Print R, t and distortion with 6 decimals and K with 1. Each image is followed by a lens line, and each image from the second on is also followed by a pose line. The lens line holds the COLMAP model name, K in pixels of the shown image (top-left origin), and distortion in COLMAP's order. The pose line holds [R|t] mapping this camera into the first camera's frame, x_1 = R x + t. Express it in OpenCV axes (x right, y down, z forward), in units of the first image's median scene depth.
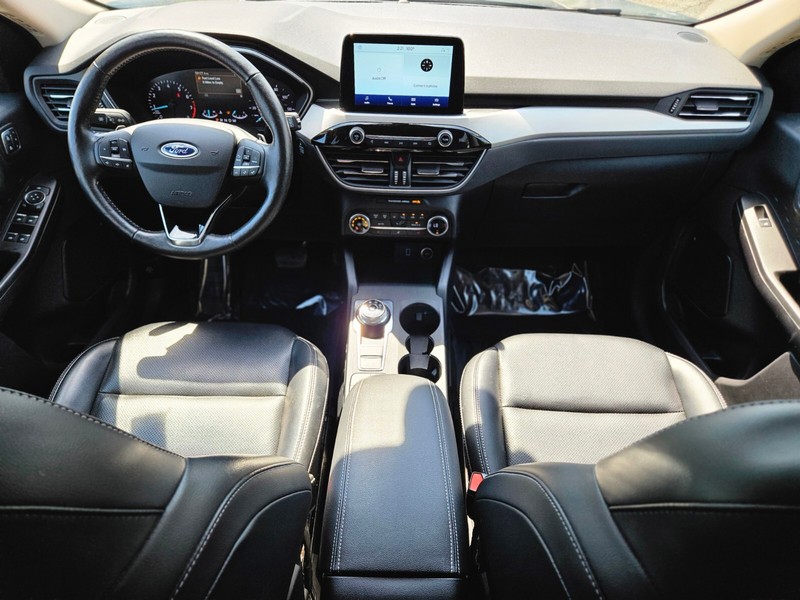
lens RADIAL K [[543.2, 0, 397.4], [0, 543.2, 315.1], [0, 0, 1]] dist [0.074524, -0.064319]
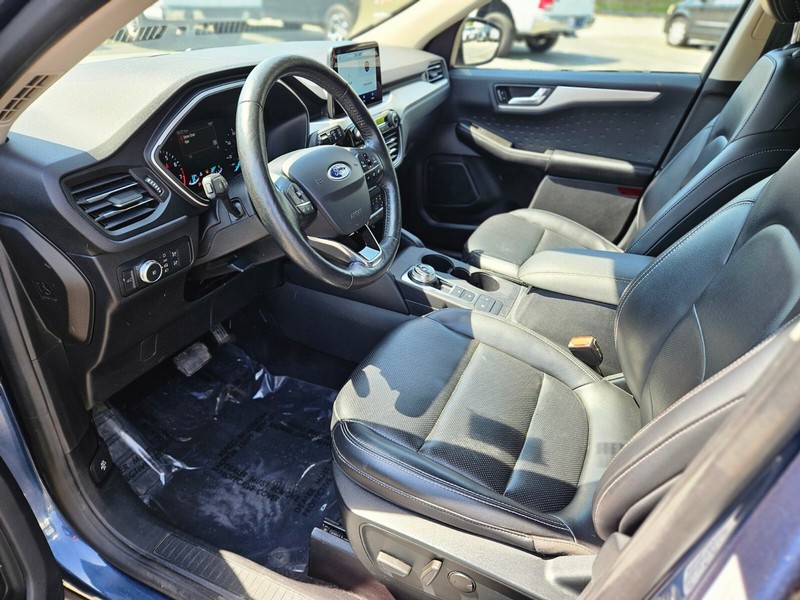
lens RADIAL K [[548.6, 0, 398.3], [0, 548.6, 307.2], [0, 0, 1]] dist [0.078033, -0.072137]
pose [[0.396914, -0.476314, 0.784591, -1.037975], [0.596631, 0.783469, 0.173805, -0.187716], [-0.697489, 0.399126, 0.595154, 0.389548]]
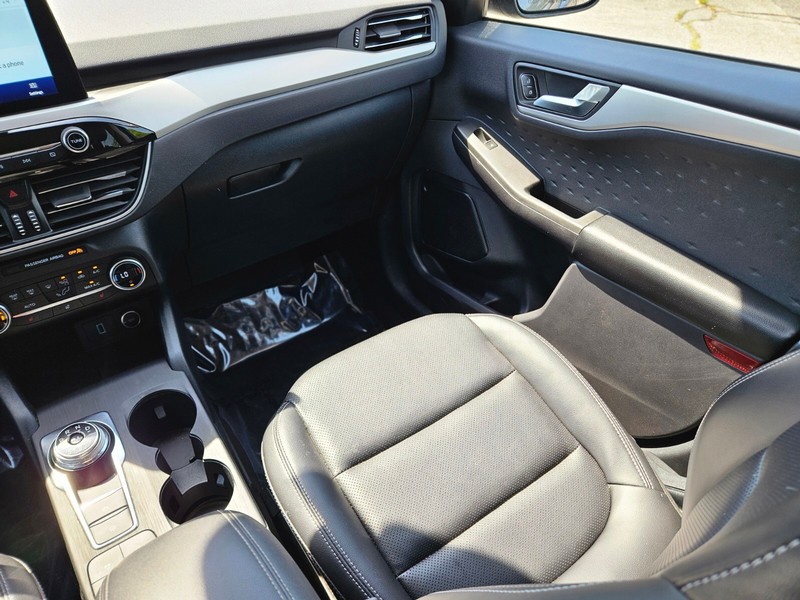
lens RADIAL K [[556.2, 0, 397.7], [0, 556.2, 313.1], [0, 0, 1]] dist [0.040578, -0.029941]
pose [[0.806866, -0.392821, 0.441202, 0.021635], [0.411109, 0.909730, 0.058140, -0.029836], [-0.424213, 0.134471, 0.895522, 0.283821]]
